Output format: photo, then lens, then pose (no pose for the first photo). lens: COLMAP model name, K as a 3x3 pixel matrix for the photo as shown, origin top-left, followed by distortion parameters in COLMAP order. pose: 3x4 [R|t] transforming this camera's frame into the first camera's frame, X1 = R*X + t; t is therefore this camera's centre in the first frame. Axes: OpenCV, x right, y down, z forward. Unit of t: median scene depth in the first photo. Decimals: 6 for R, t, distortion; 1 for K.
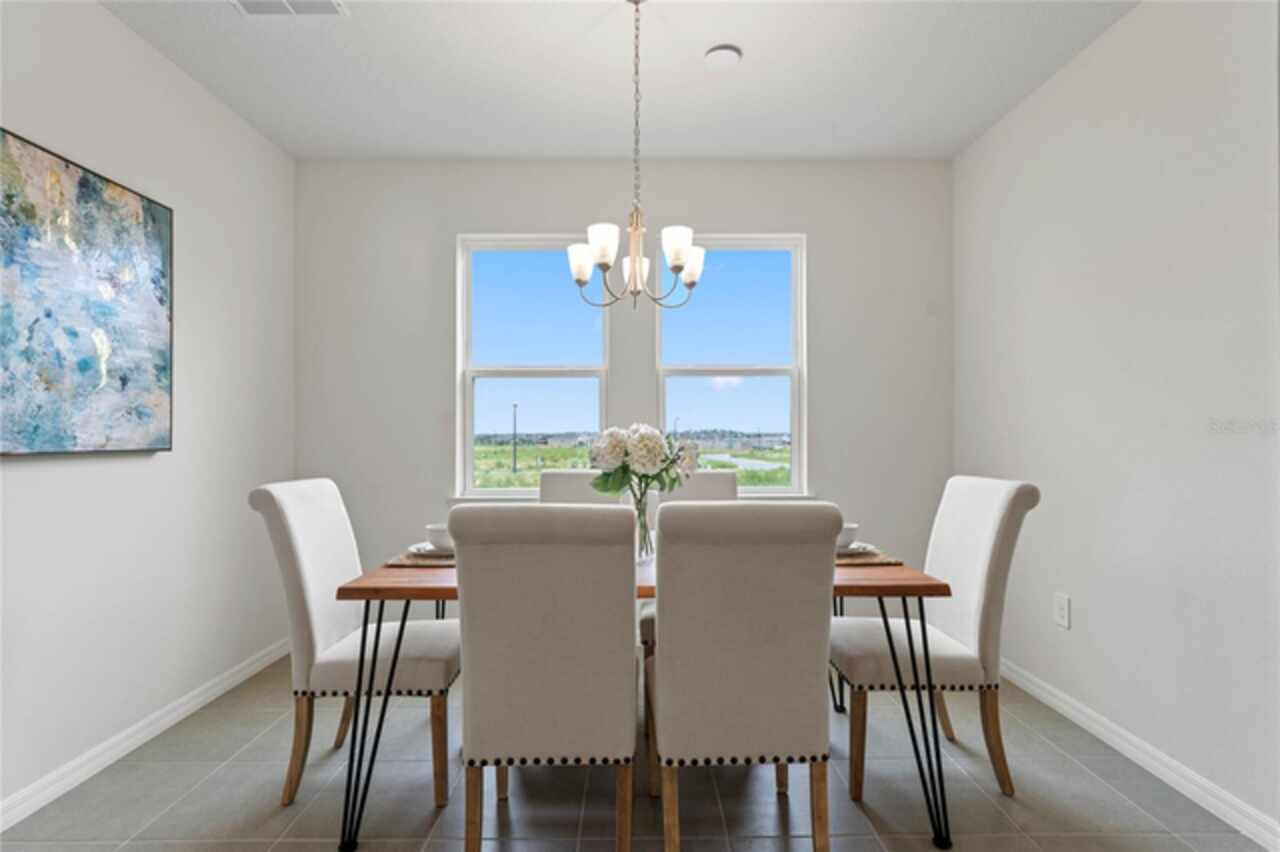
lens RADIAL K [[625.7, 0, 640.0], [0, 625.7, 426.0], [0, 0, 1]] dist [0.000422, 0.000499]
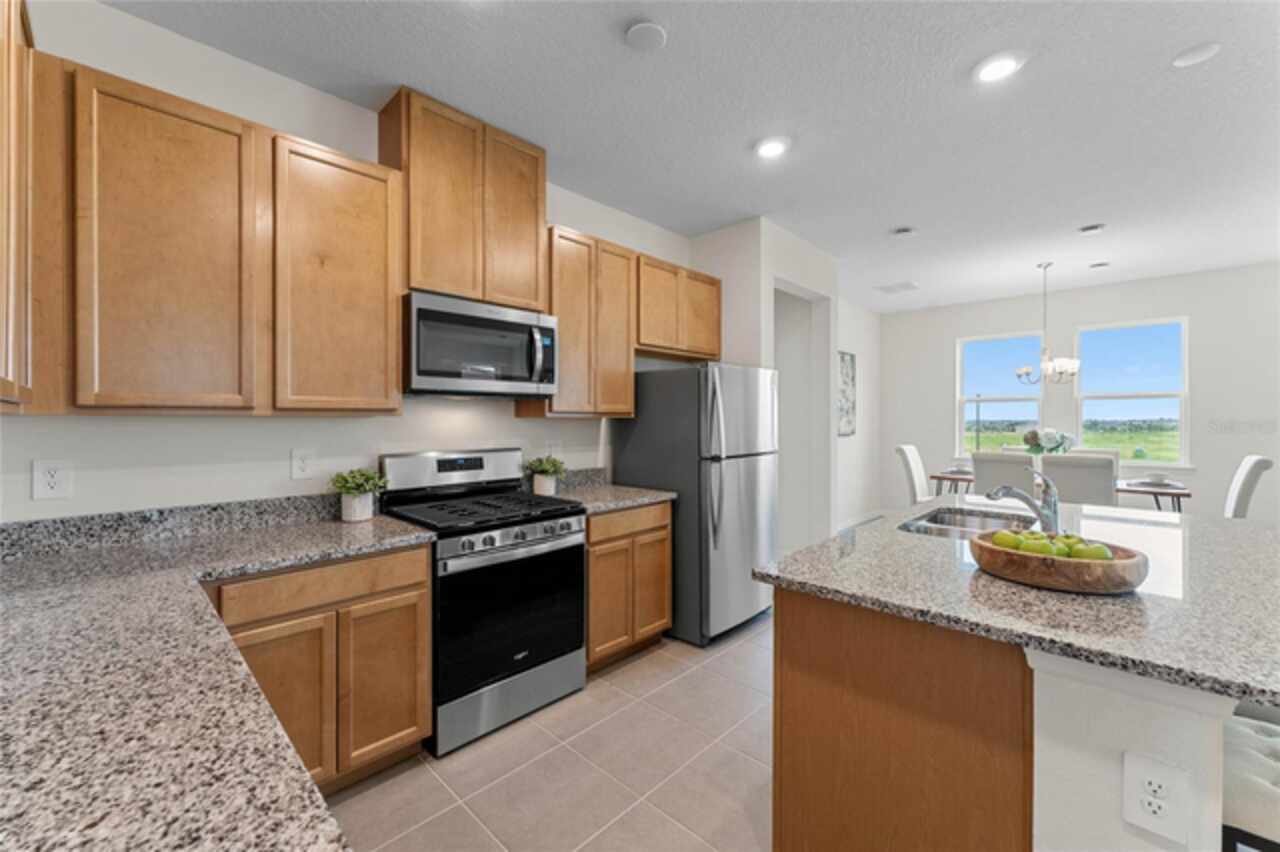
lens RADIAL K [[510.0, 0, 640.0], [0, 510.0, 426.0], [0, 0, 1]] dist [0.000329, 0.000054]
pose [[0.710356, 0.009575, -0.703777, 0.262173], [0.006596, 0.999773, 0.020259, -0.060430], [0.703811, -0.019033, 0.710132, -1.539161]]
